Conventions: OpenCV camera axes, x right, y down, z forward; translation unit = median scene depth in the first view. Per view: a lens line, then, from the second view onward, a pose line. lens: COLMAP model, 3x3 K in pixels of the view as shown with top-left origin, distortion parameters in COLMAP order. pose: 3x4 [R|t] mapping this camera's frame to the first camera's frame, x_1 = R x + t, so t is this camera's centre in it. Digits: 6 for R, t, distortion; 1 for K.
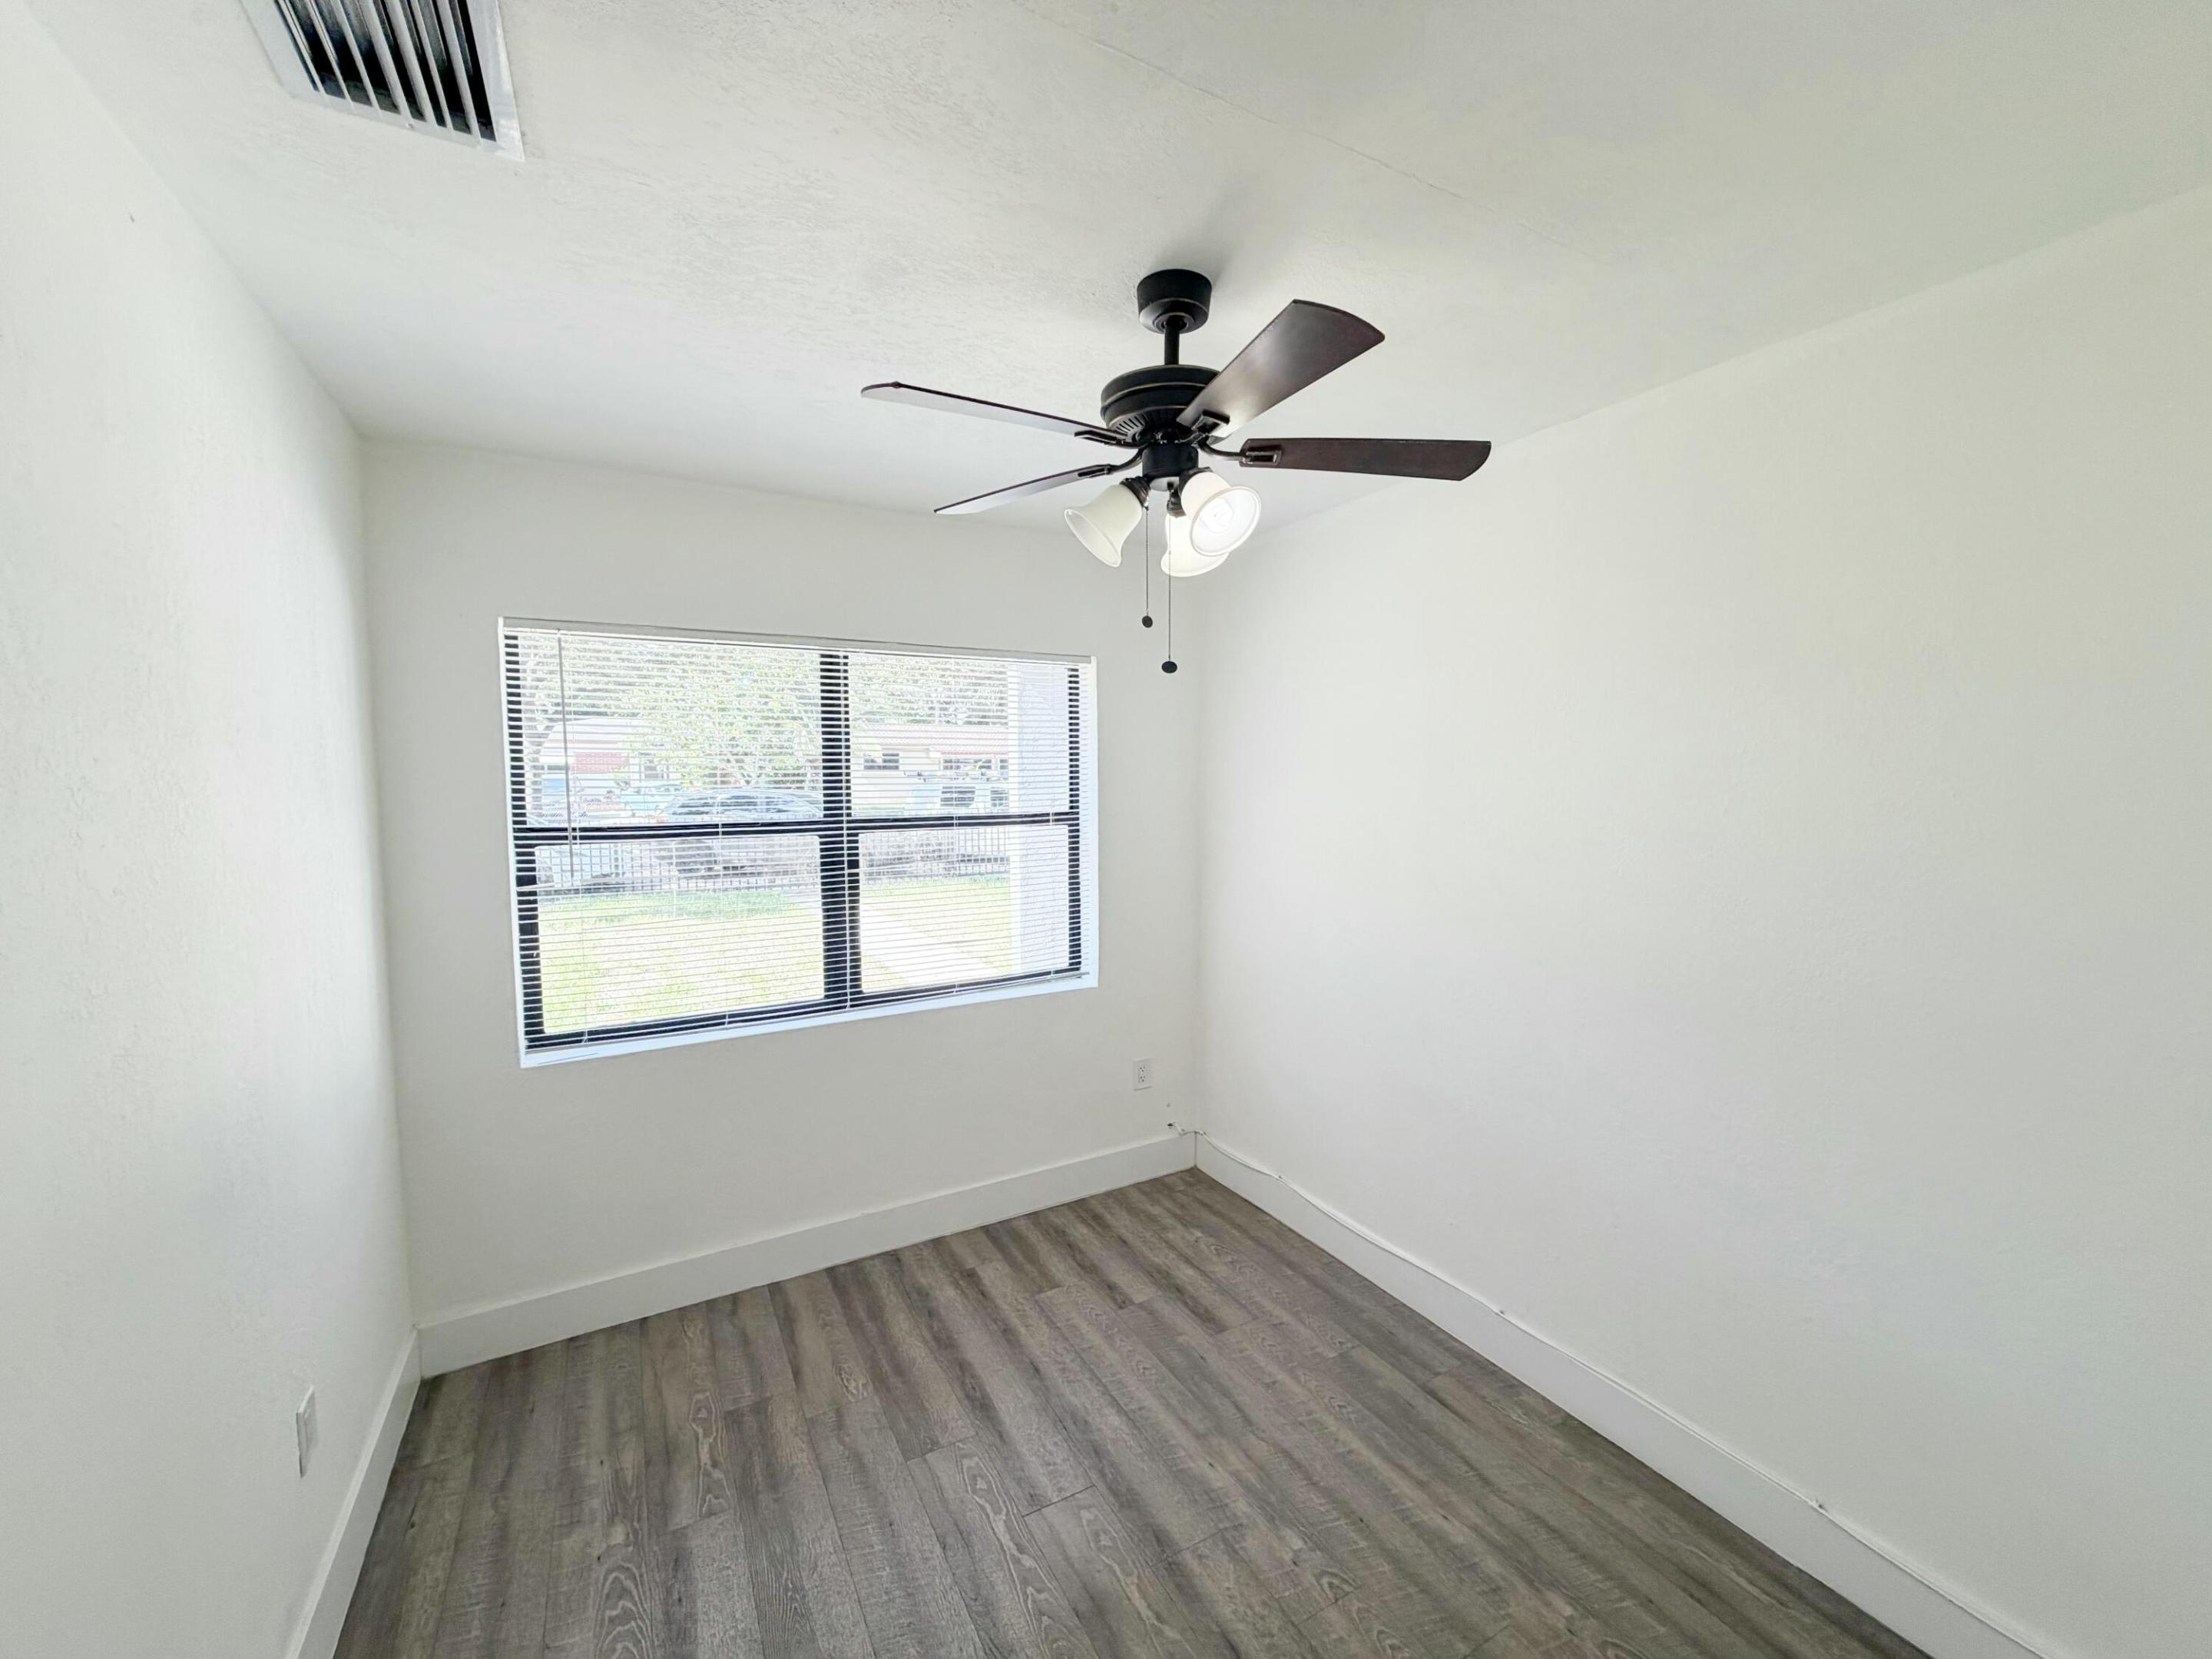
lens RADIAL K [[879.9, 0, 1097.7], [0, 879.9, 821.1], [0, 0, 1]] dist [0.000748, -0.000344]
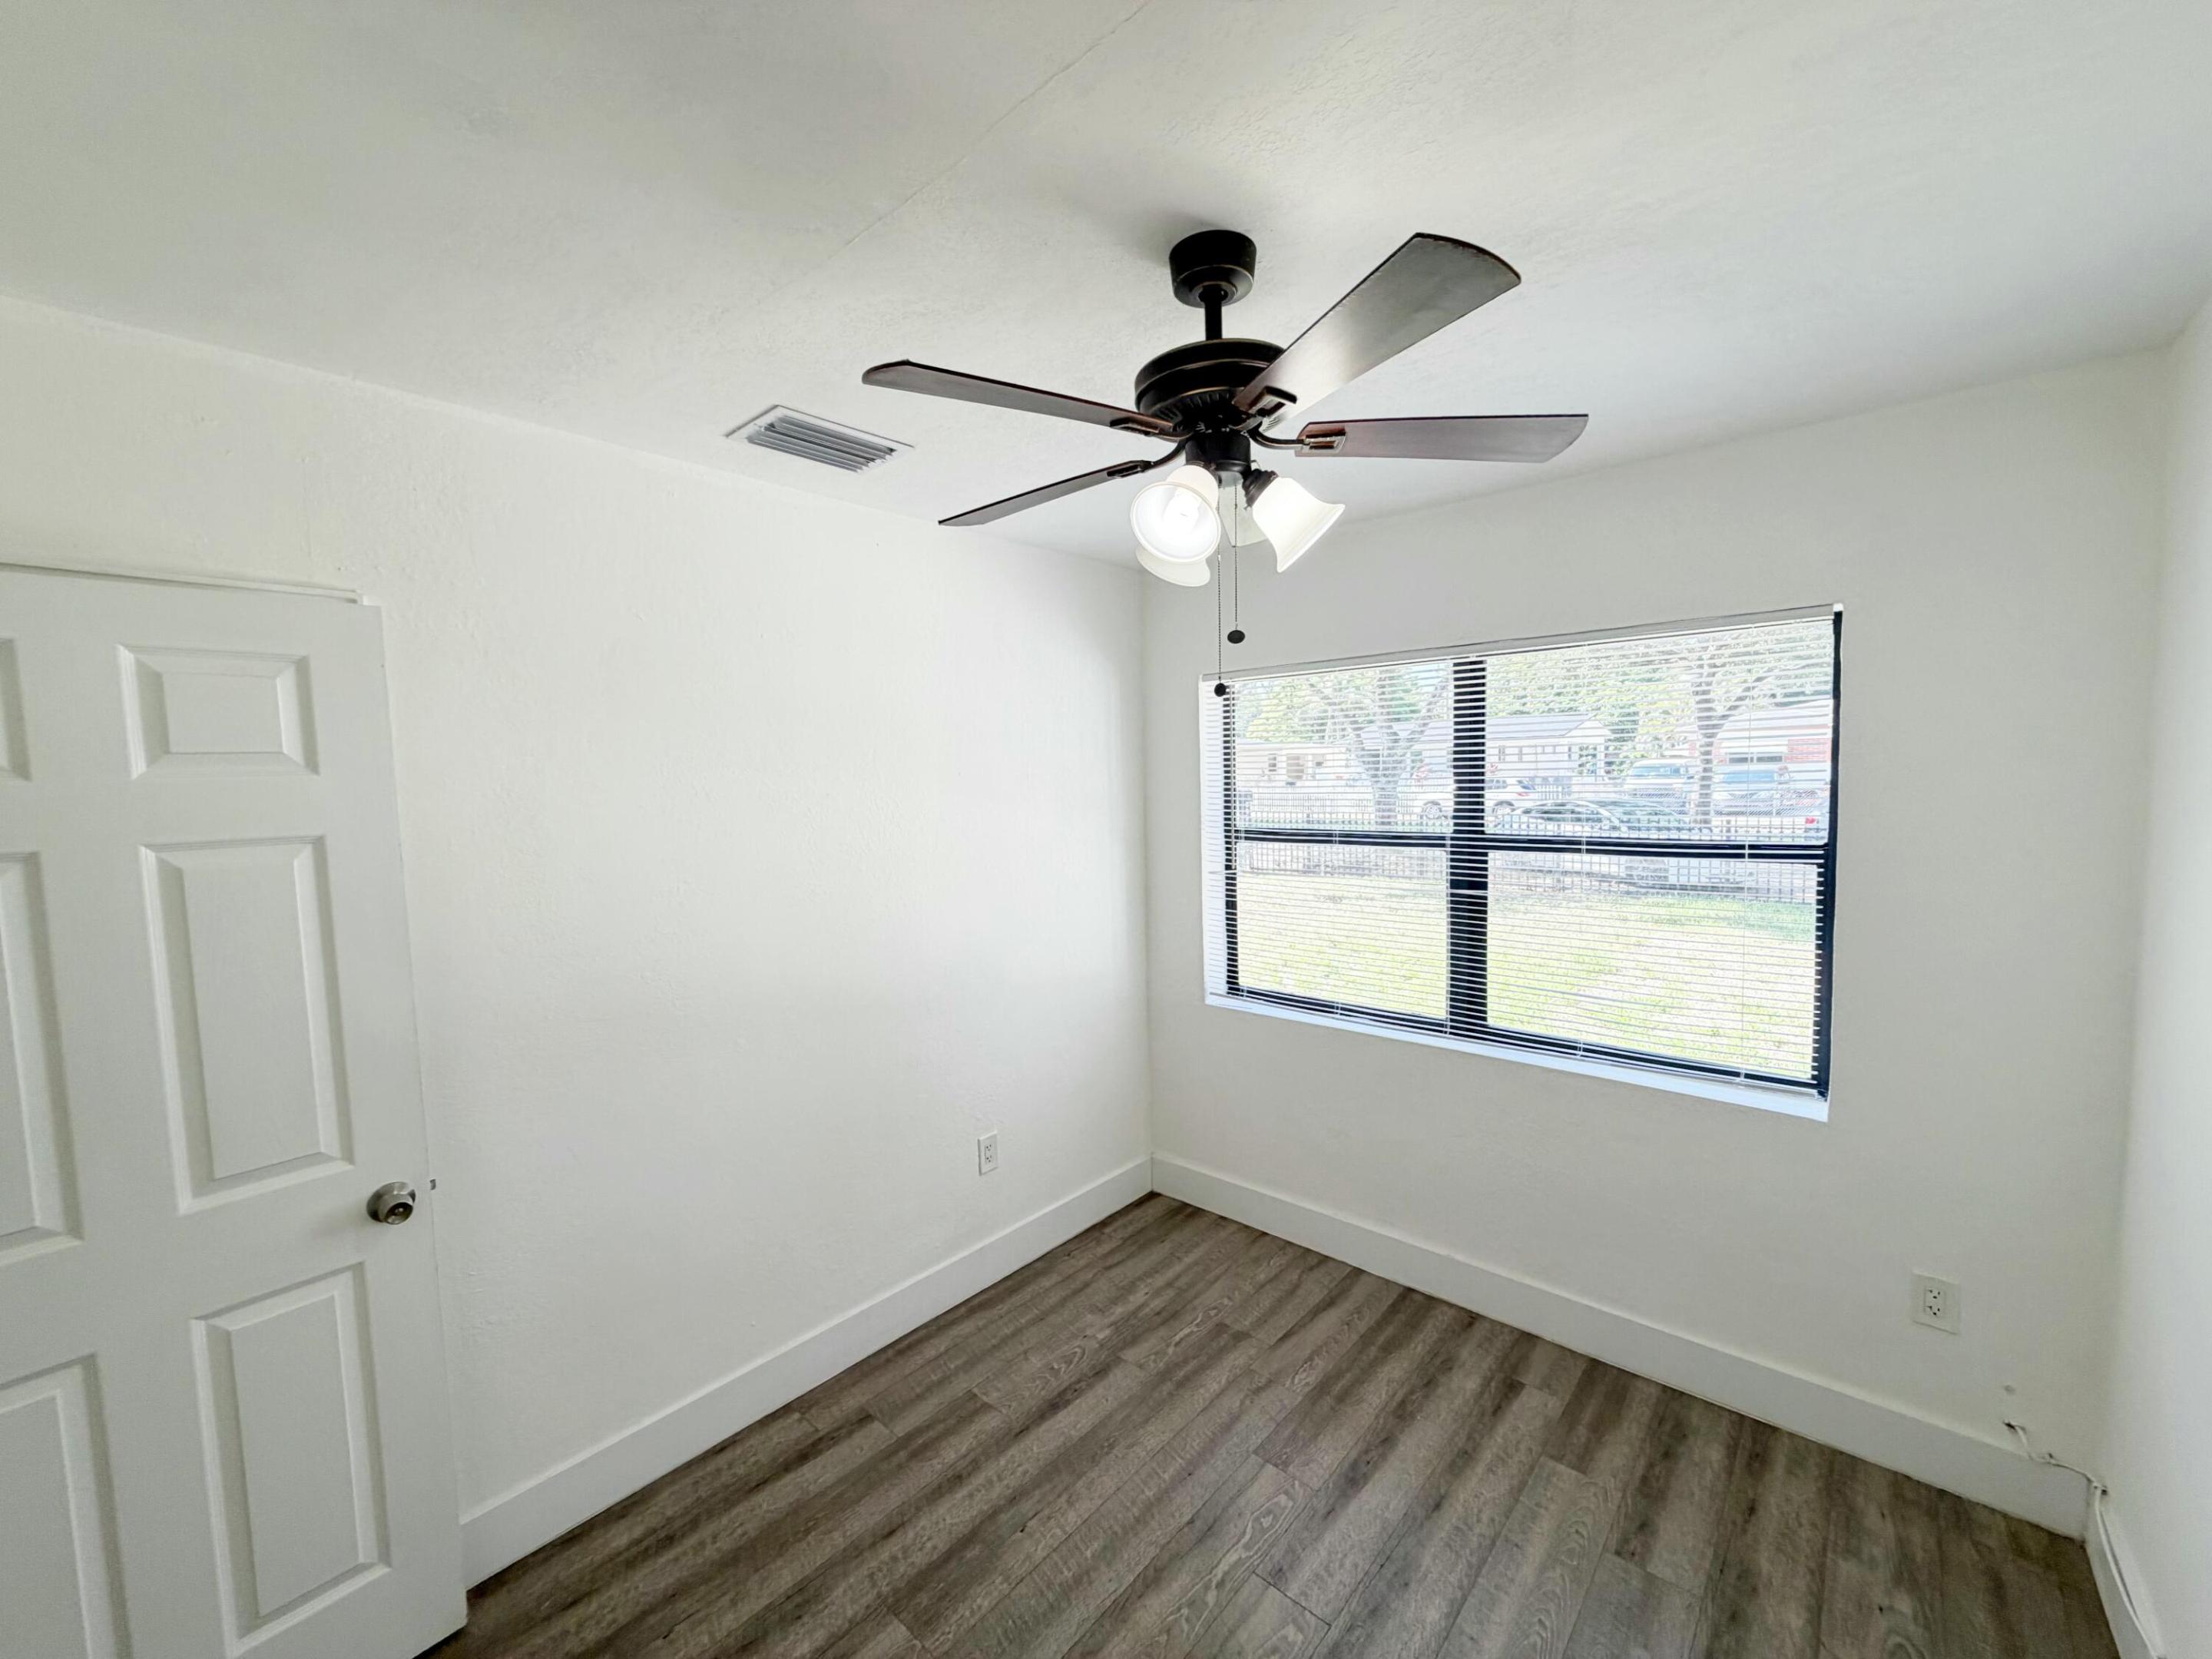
lens RADIAL K [[879.9, 0, 1114.0], [0, 879.9, 826.3], [0, 0, 1]] dist [0.000748, -0.000344]
pose [[0.326944, 0.050067, -0.943717, 0.552850], [-0.032474, 0.998601, 0.041728, -0.046023], [0.944486, 0.017003, 0.328112, 0.395151]]
